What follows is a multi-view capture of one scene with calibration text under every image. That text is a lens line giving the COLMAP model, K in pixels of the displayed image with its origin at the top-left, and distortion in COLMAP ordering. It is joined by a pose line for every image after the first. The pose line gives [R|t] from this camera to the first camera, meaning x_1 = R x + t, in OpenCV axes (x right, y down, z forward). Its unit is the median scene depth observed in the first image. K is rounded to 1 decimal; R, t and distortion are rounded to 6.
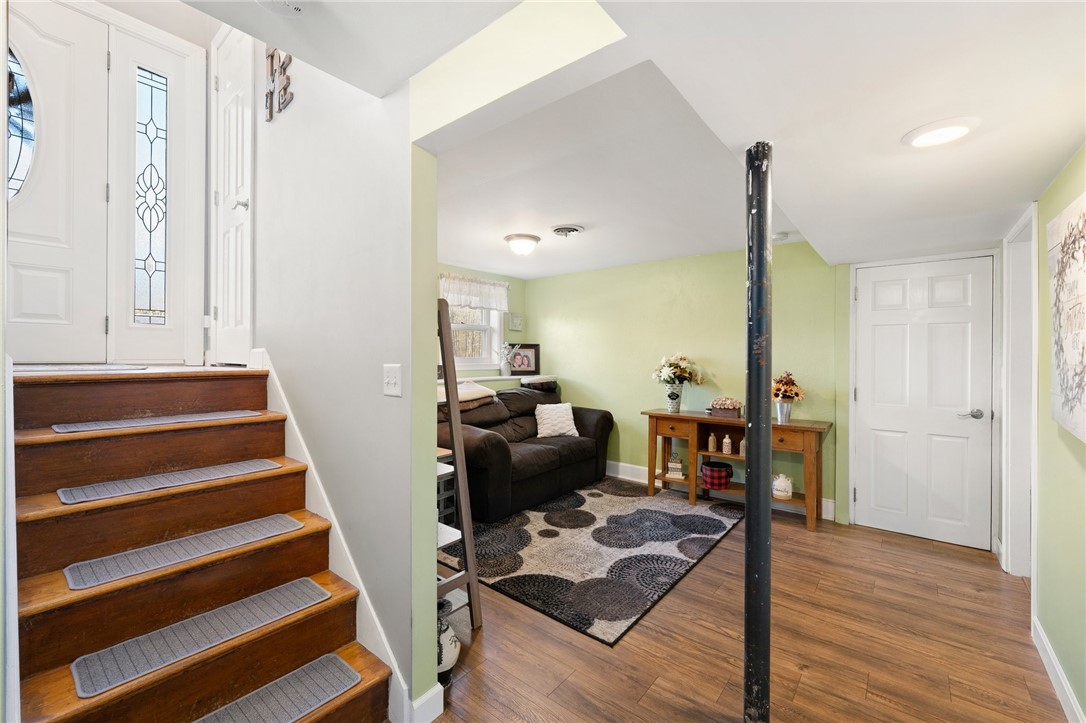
lens RADIAL K [[455.6, 0, 544.0], [0, 455.6, 359.3], [0, 0, 1]] dist [-0.015399, 0.000204]
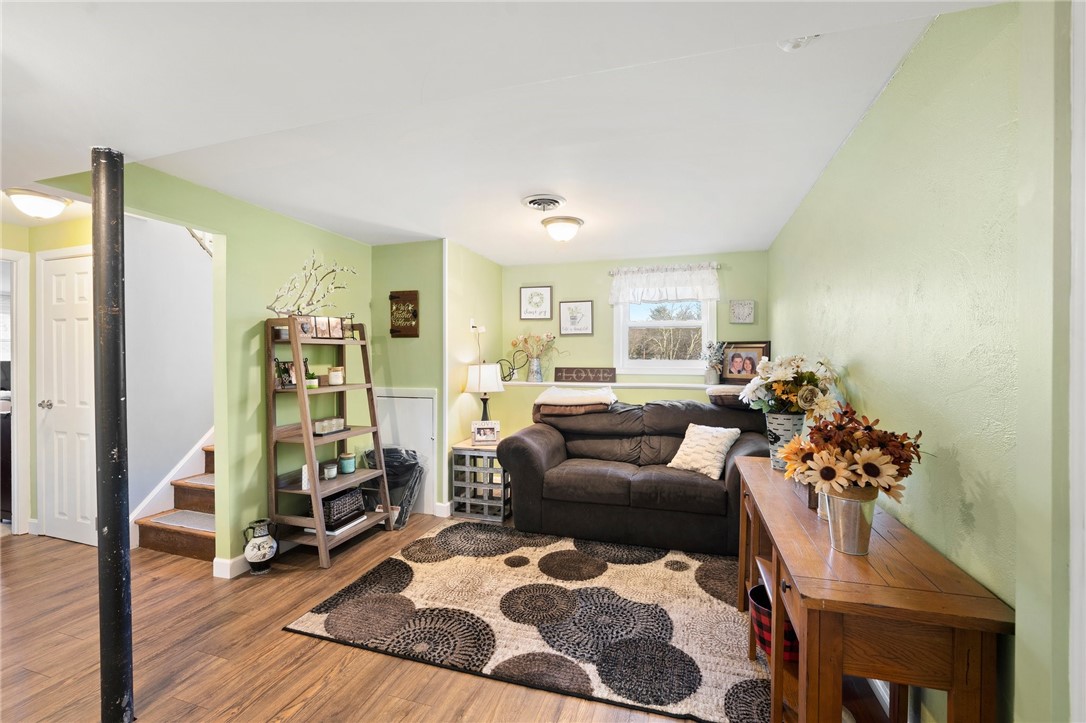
lens RADIAL K [[455.6, 0, 543.2], [0, 455.6, 358.2], [0, 0, 1]] dist [-0.015399, 0.000204]
pose [[0.364704, 0.000863, -0.931123, 0.807088], [-0.005936, 0.999981, -0.001398, -0.006591], [0.931105, 0.006036, 0.364702, 0.695111]]
